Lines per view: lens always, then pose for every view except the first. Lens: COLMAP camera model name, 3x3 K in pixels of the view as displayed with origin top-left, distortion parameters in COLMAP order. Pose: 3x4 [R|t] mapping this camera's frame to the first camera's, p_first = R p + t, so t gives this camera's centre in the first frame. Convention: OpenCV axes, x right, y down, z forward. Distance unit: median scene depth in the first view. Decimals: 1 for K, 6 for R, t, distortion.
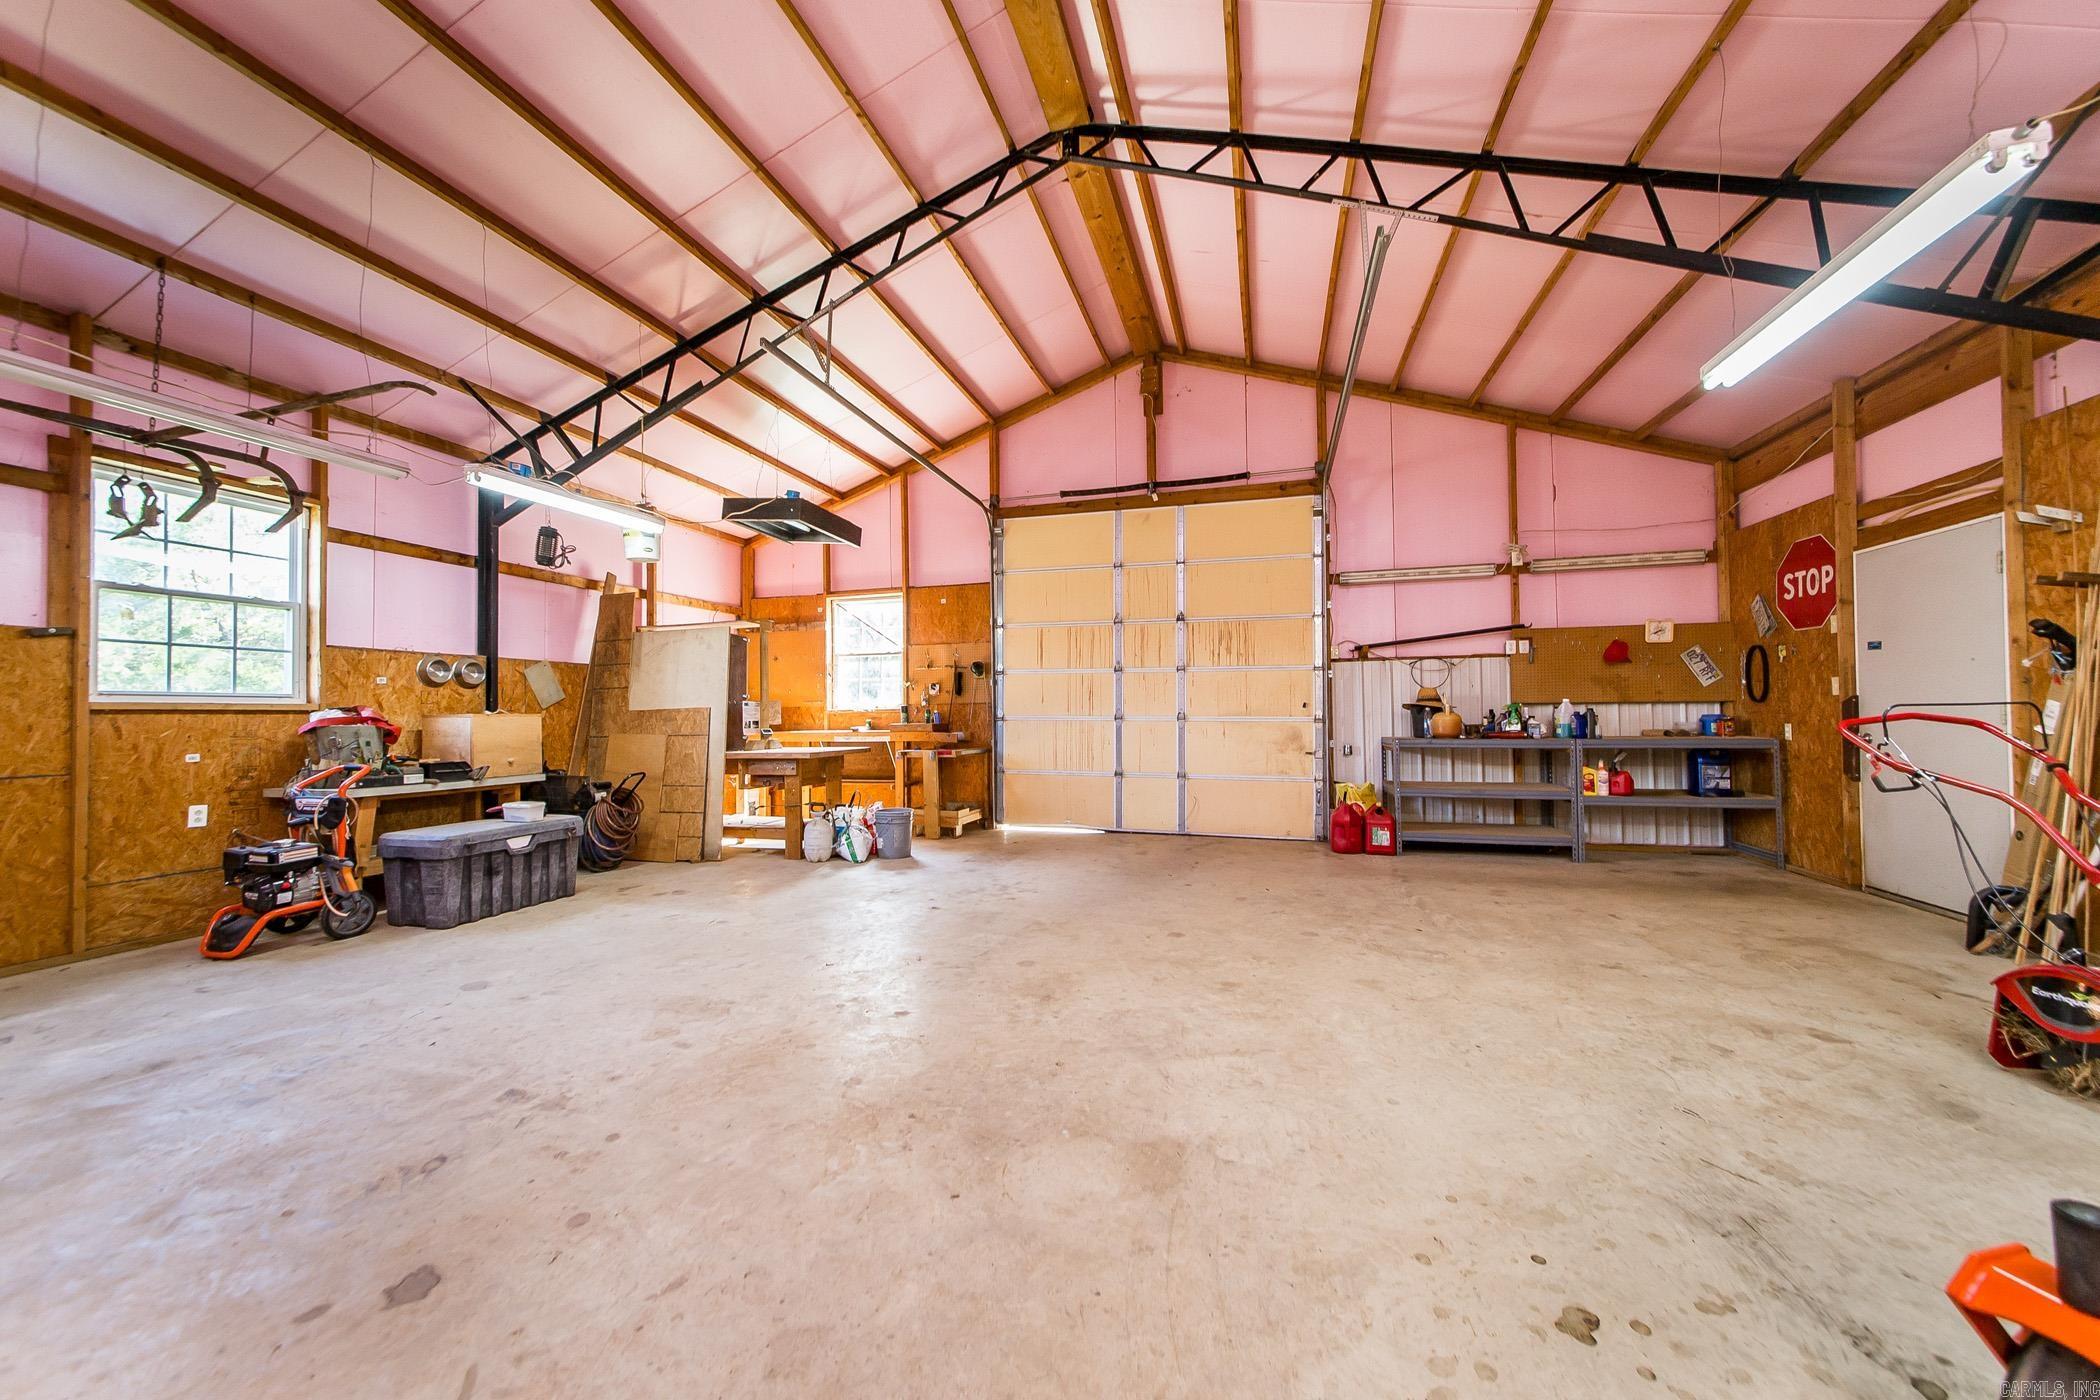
lens RADIAL K [[735.9, 0, 1043.6], [0, 735.9, 700.9], [0, 0, 1]] dist [-0.010014, 0.005474]
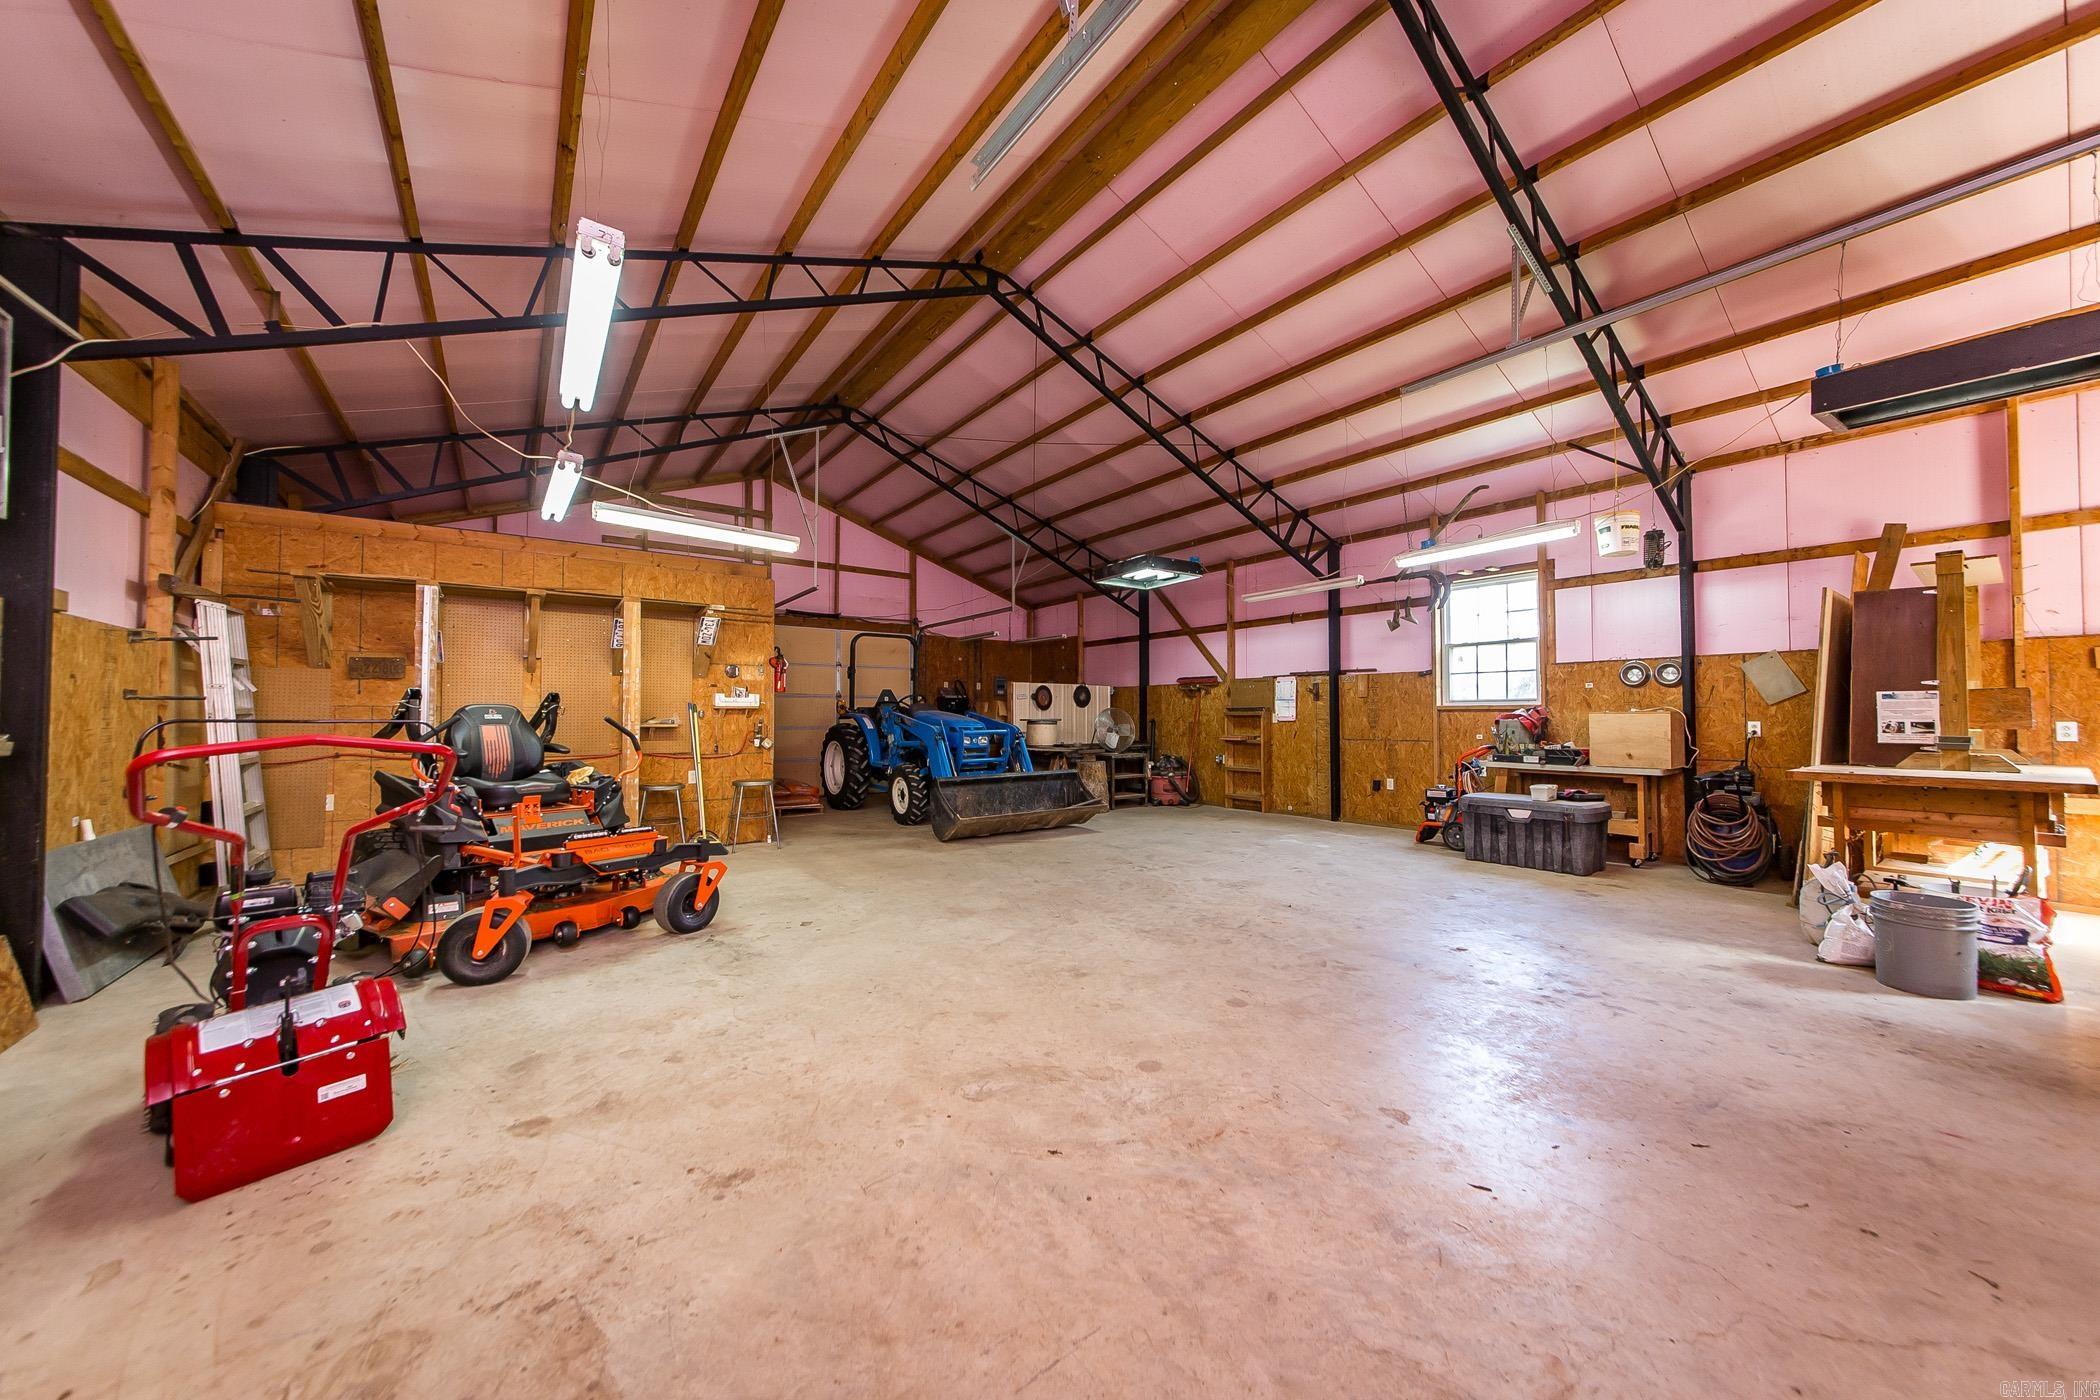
lens RADIAL K [[735.9, 0, 1043.6], [0, 735.9, 700.9], [0, 0, 1]] dist [-0.010014, 0.005474]
pose [[-0.604976, -0.006469, -0.796218, 1.144763], [0.021096, 0.999486, -0.024150, 0.017371], [0.795964, -0.031407, -0.604528, 1.629250]]
